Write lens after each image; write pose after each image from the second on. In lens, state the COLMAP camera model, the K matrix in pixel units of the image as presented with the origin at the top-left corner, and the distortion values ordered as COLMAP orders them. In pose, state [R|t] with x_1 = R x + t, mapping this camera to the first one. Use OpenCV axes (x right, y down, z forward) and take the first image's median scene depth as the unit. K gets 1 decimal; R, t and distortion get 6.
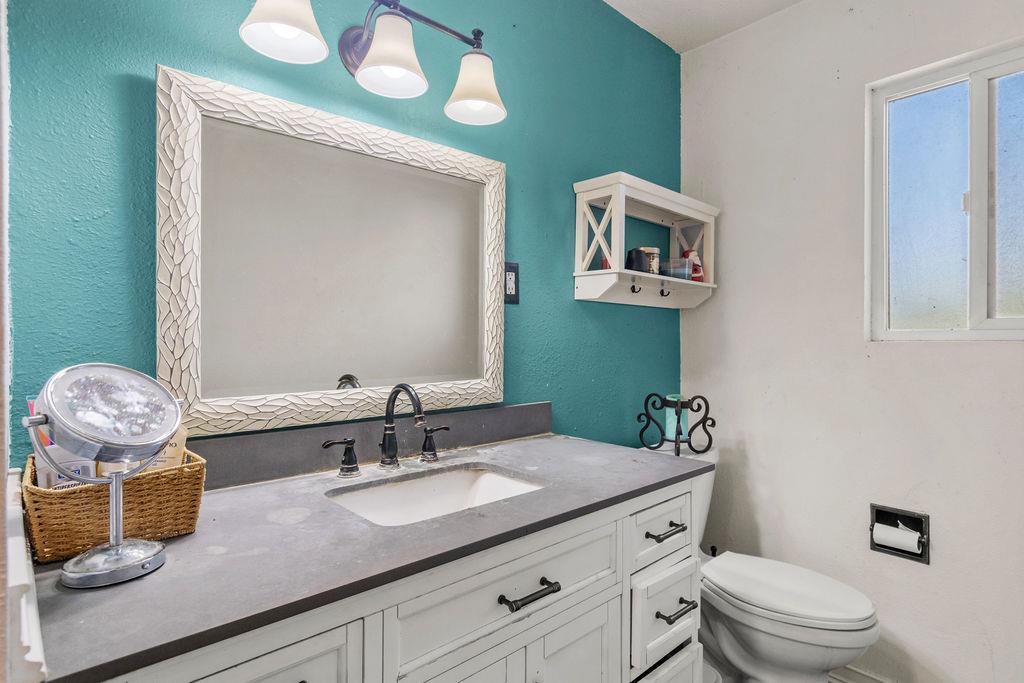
lens RADIAL K [[530.5, 0, 508.3], [0, 530.5, 333.1], [0, 0, 1]] dist [-0.001061, -0.000938]
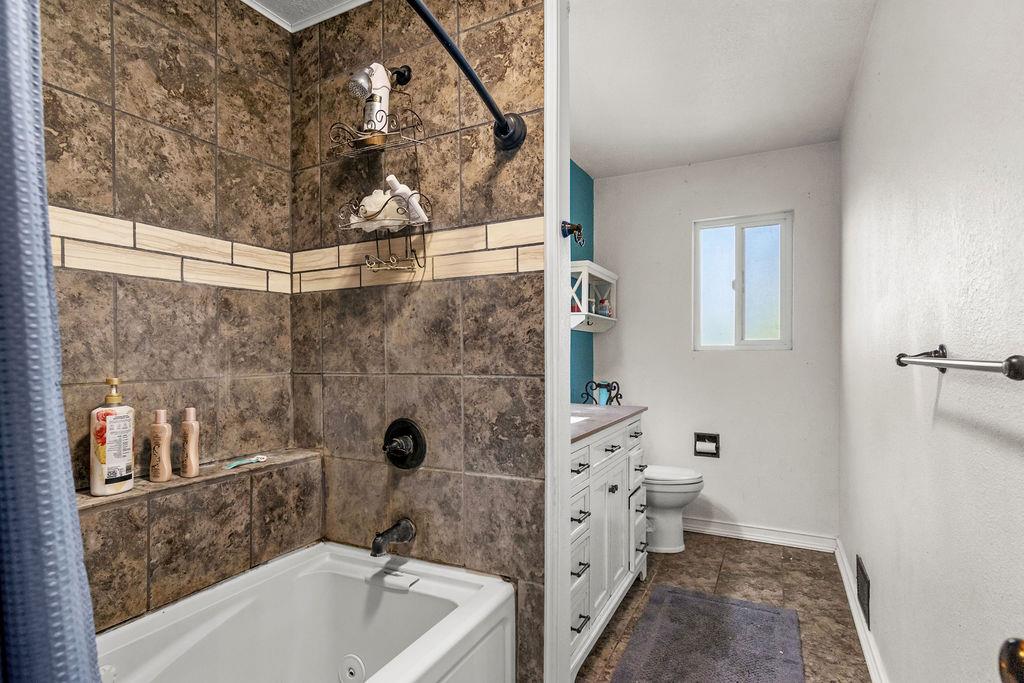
lens RADIAL K [[530.5, 0, 512.6], [0, 530.5, 351.2], [0, 0, 1]] dist [-0.001061, -0.000938]
pose [[0.933028, -0.004473, 0.359776, -0.688082], [0.000910, 0.999949, 0.010074, -0.004003], [-0.359803, -0.009072, 0.932984, -0.628830]]
